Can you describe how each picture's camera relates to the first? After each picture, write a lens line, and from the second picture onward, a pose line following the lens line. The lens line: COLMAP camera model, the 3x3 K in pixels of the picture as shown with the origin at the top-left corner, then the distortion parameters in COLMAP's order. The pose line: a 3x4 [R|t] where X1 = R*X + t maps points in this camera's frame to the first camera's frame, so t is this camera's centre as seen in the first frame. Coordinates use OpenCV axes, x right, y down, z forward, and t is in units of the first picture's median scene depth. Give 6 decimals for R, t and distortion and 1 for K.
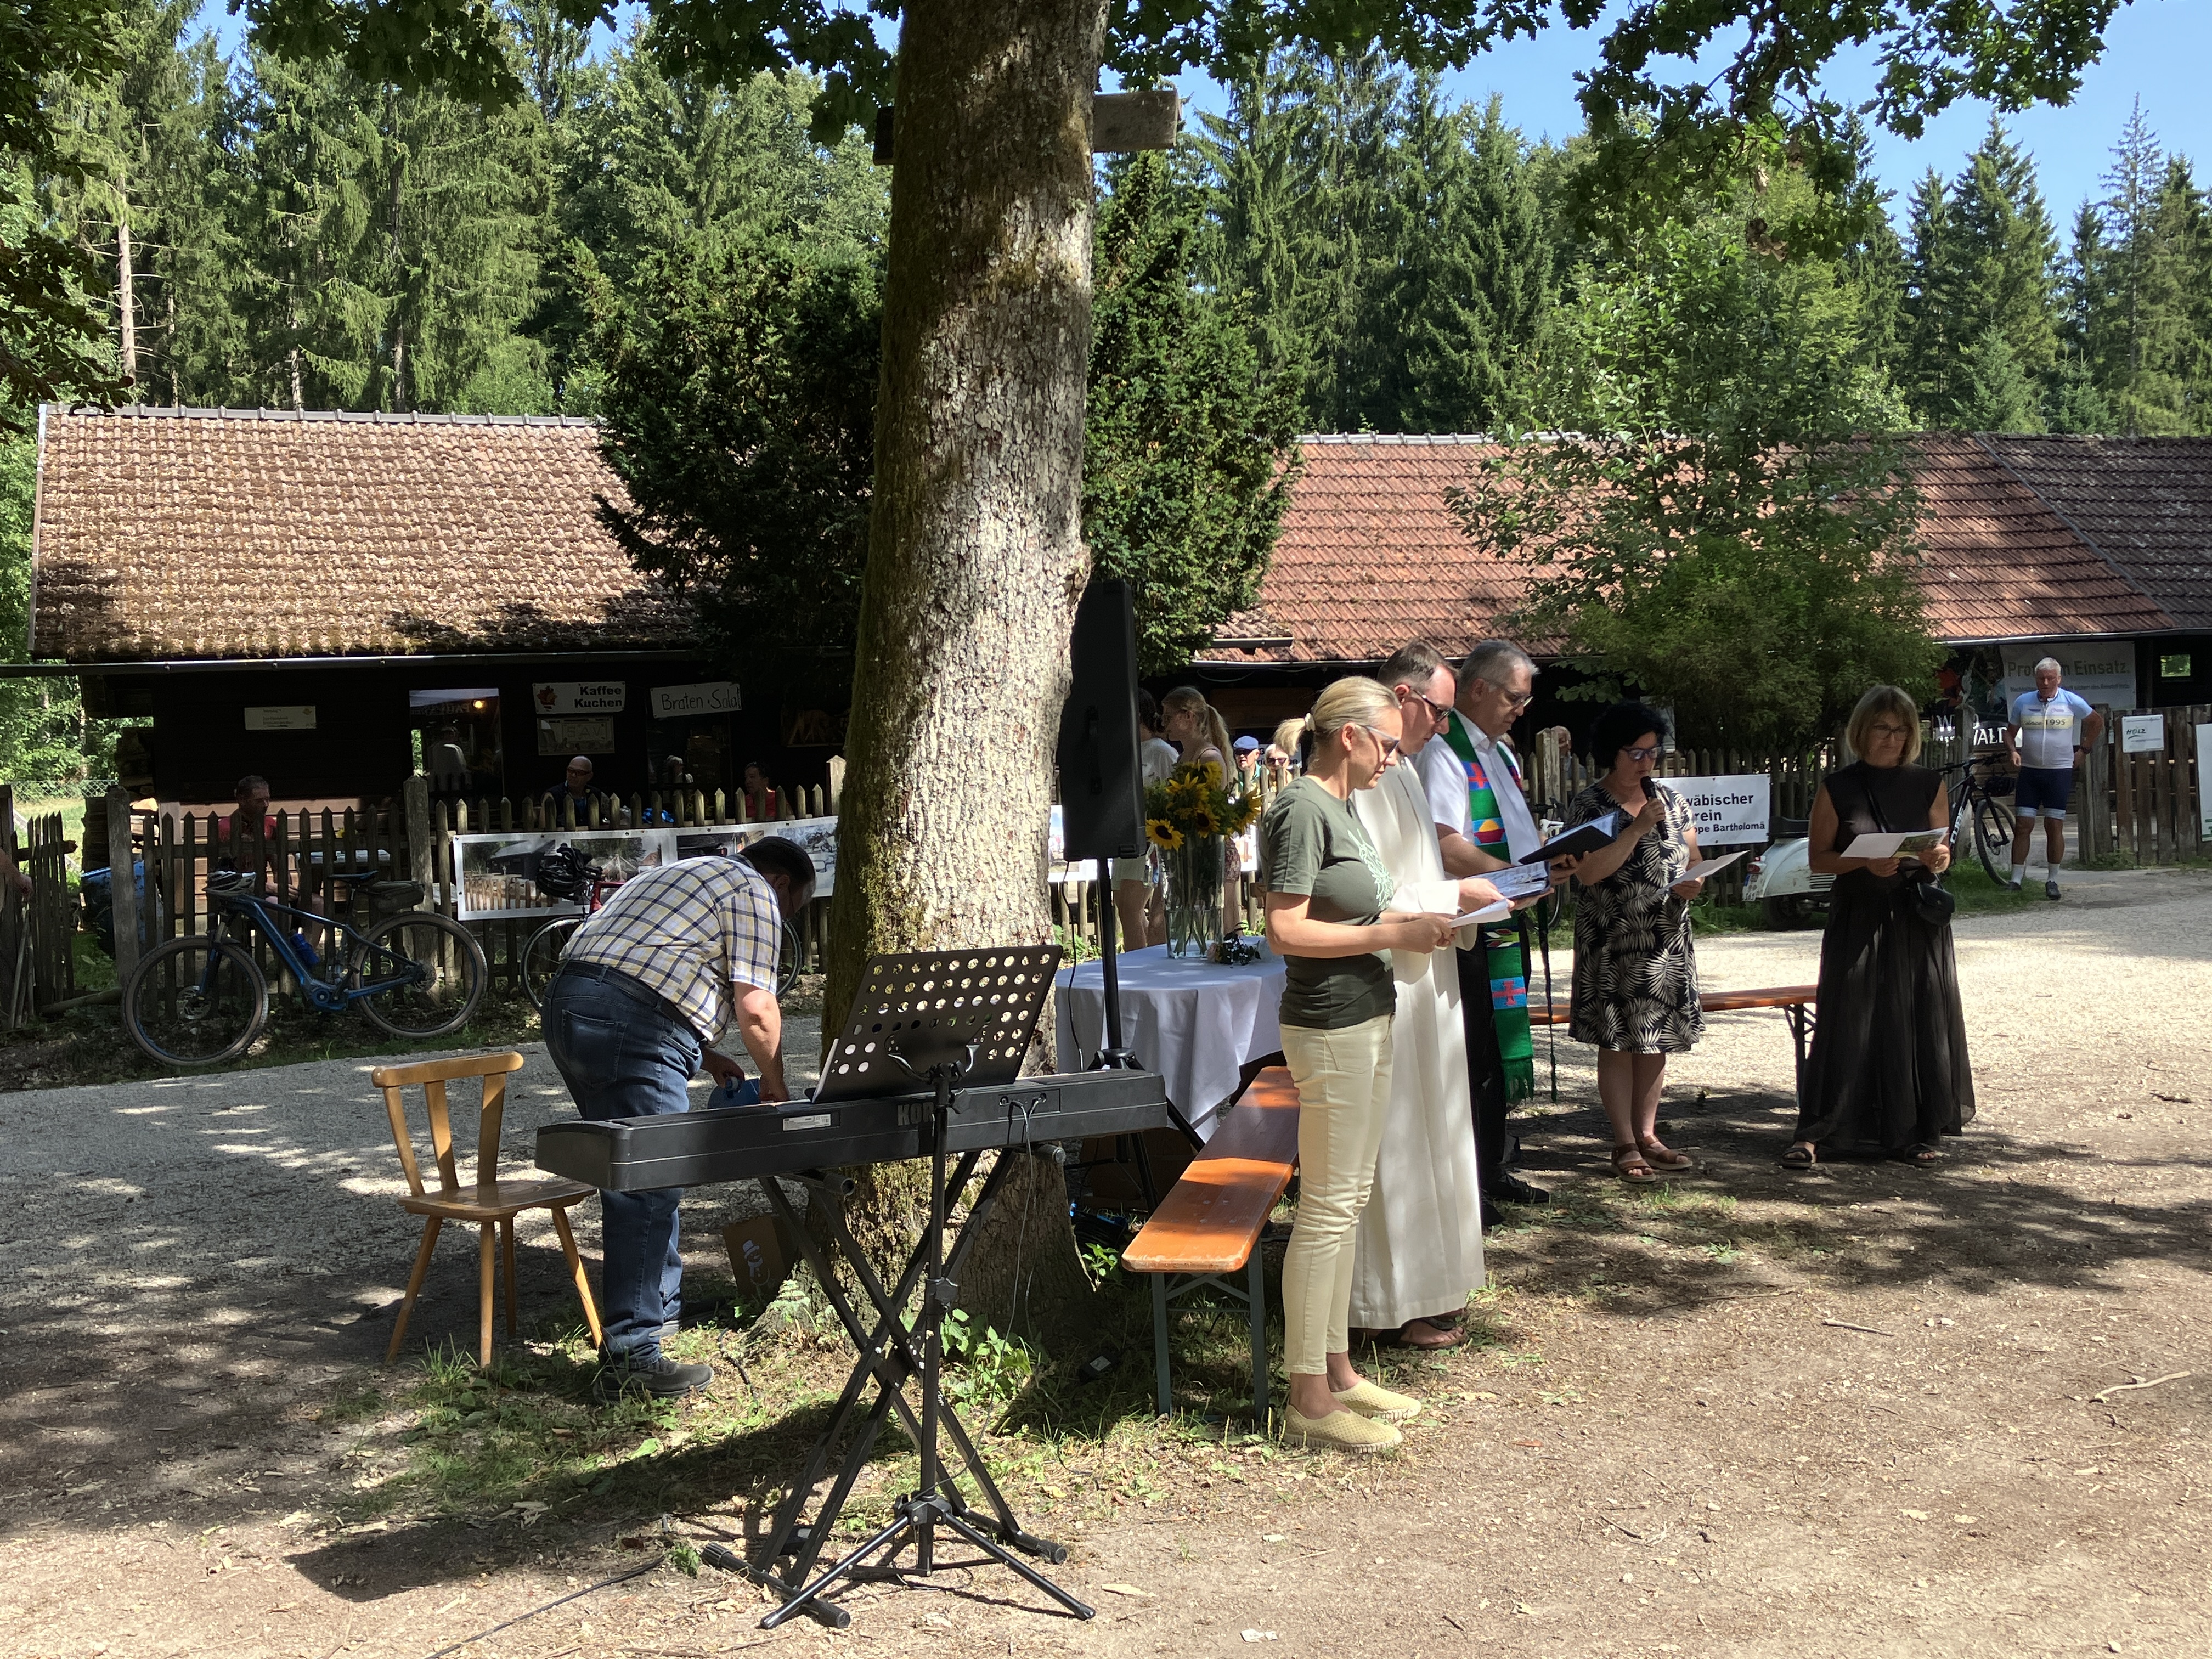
lens RADIAL K [[2252.5, 0, 1106.2], [0, 2252.5, 830.8], [0, 0, 1]] dist [-0.026924, 0.000000]
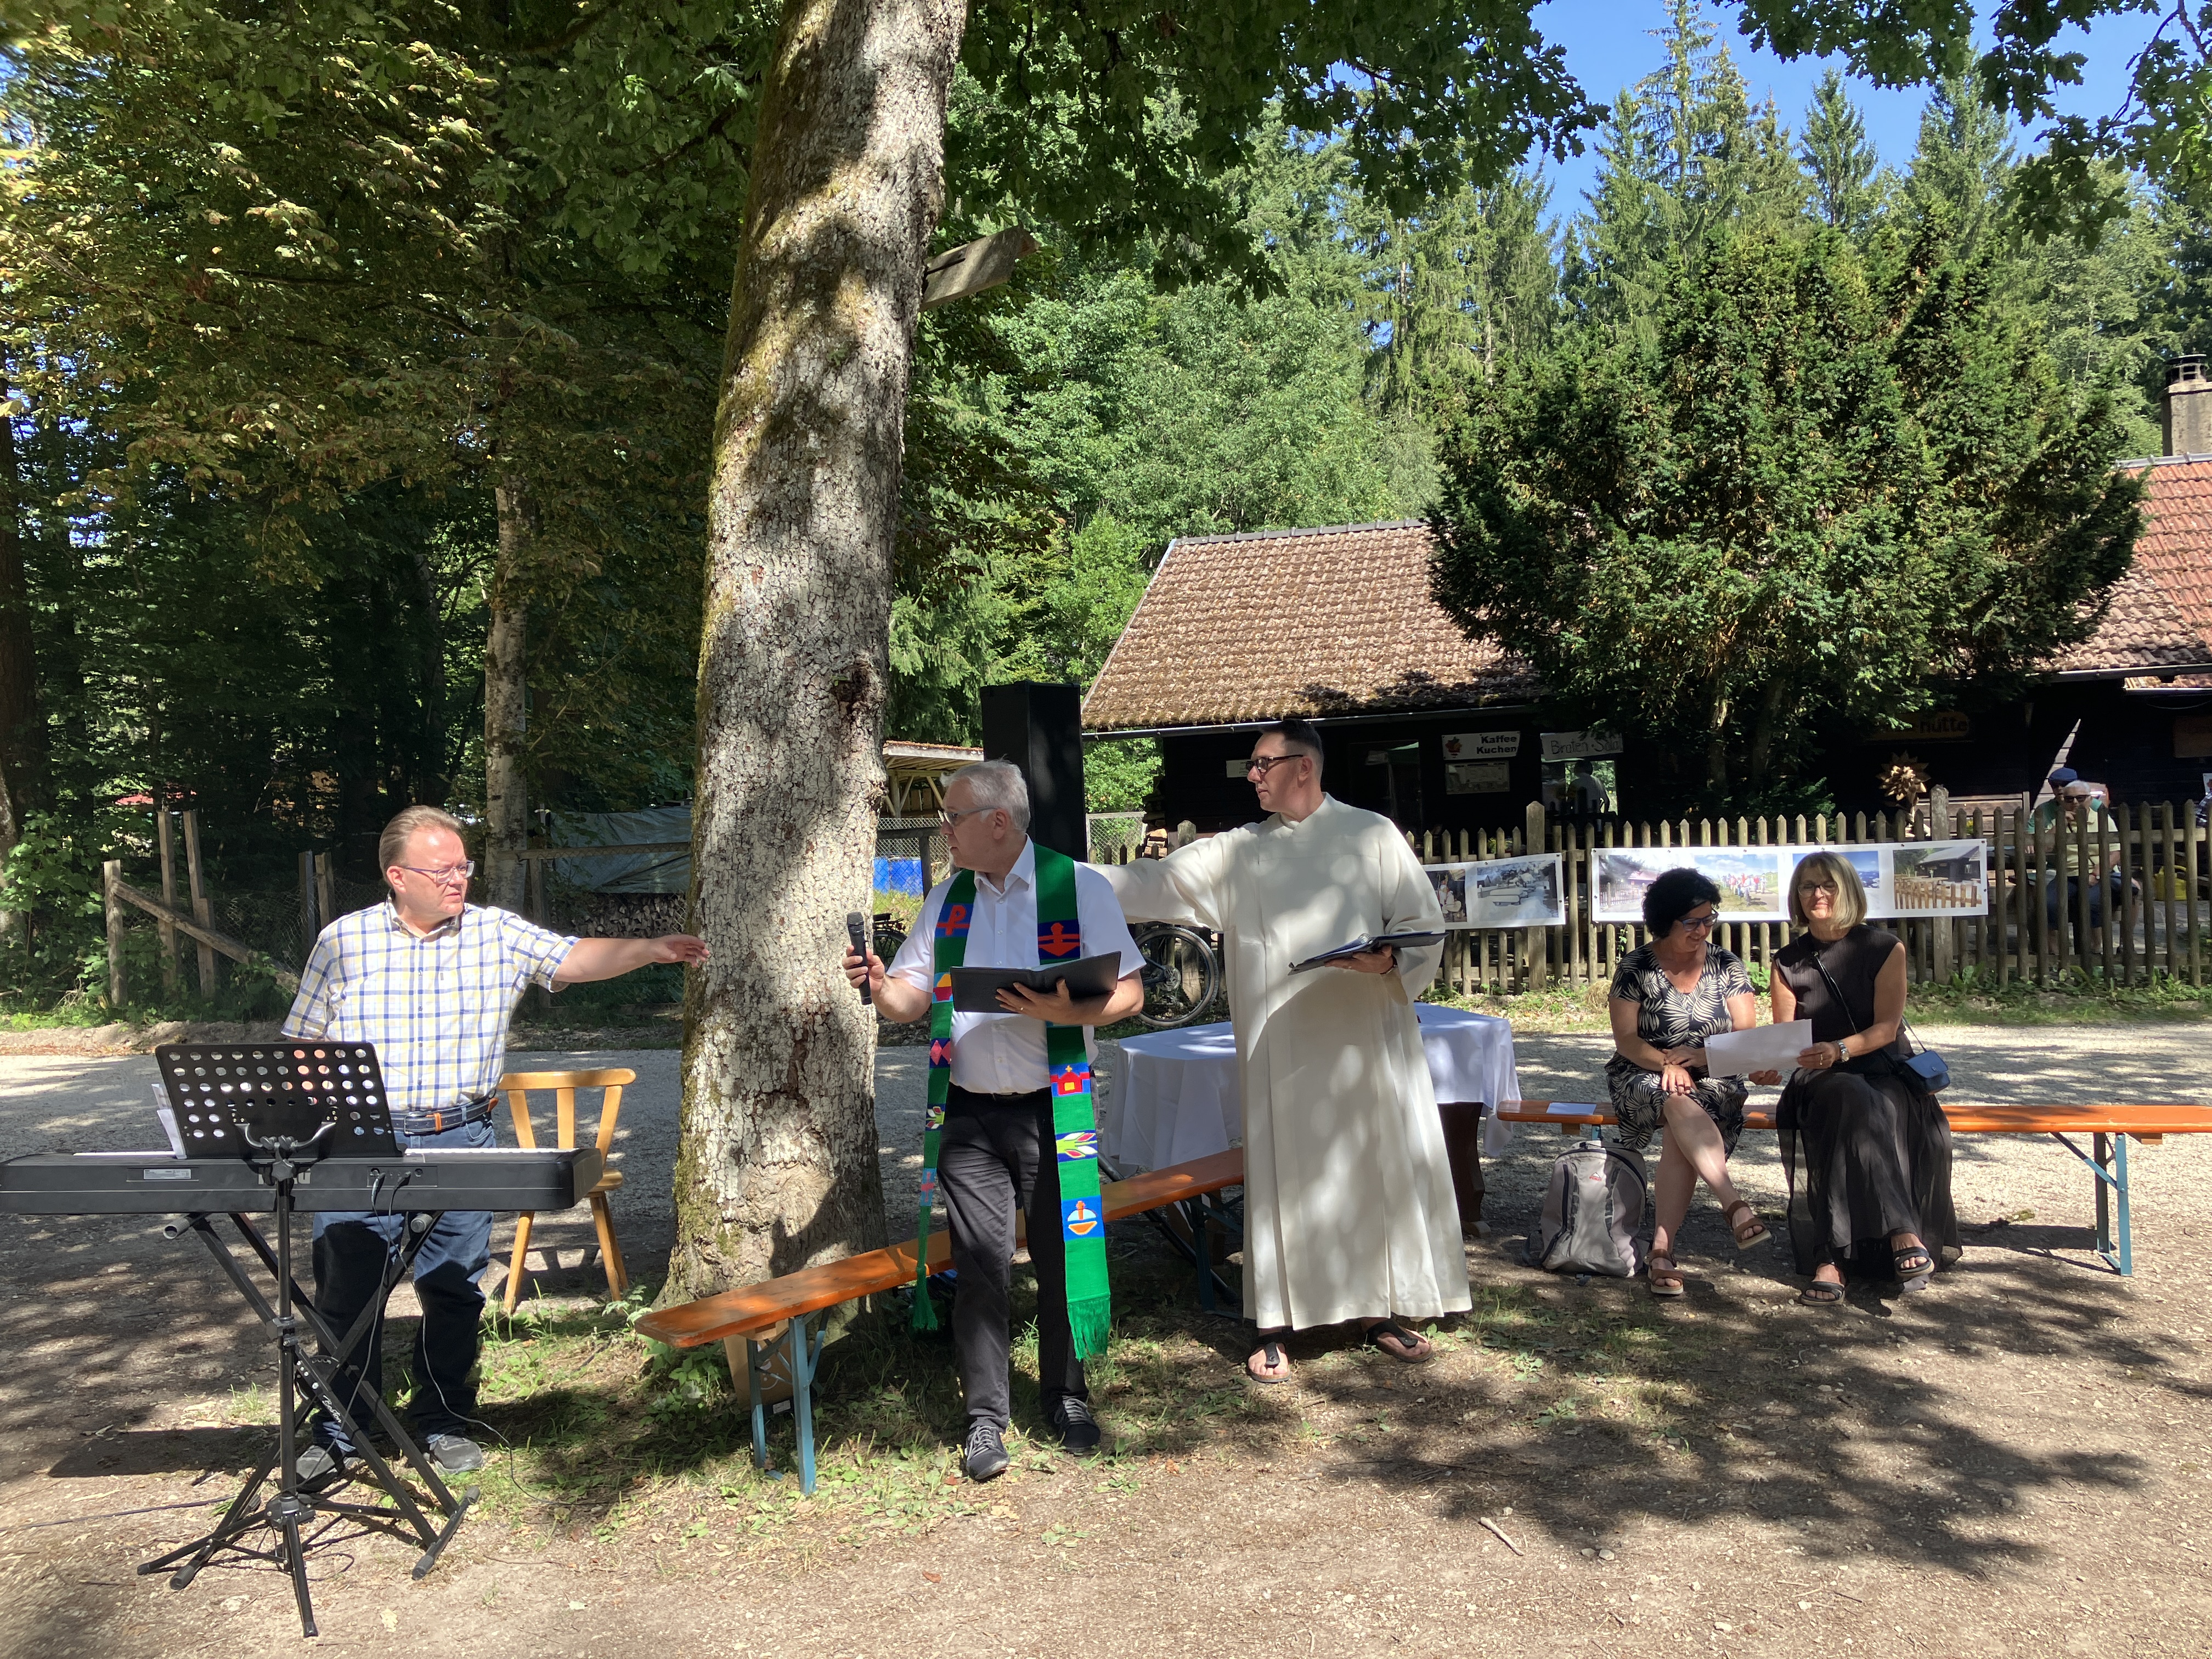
lens RADIAL K [[1803.4, 0, 1105.5], [0, 1803.4, 825.2], [0, 0, 1]] dist [0.017333, 0.007014]
pose [[0.806468, 0.000183, -0.591277, 0.183861], [-0.003342, 0.999985, -0.004249, -0.012609], [0.591268, 0.005402, 0.806457, 0.107193]]
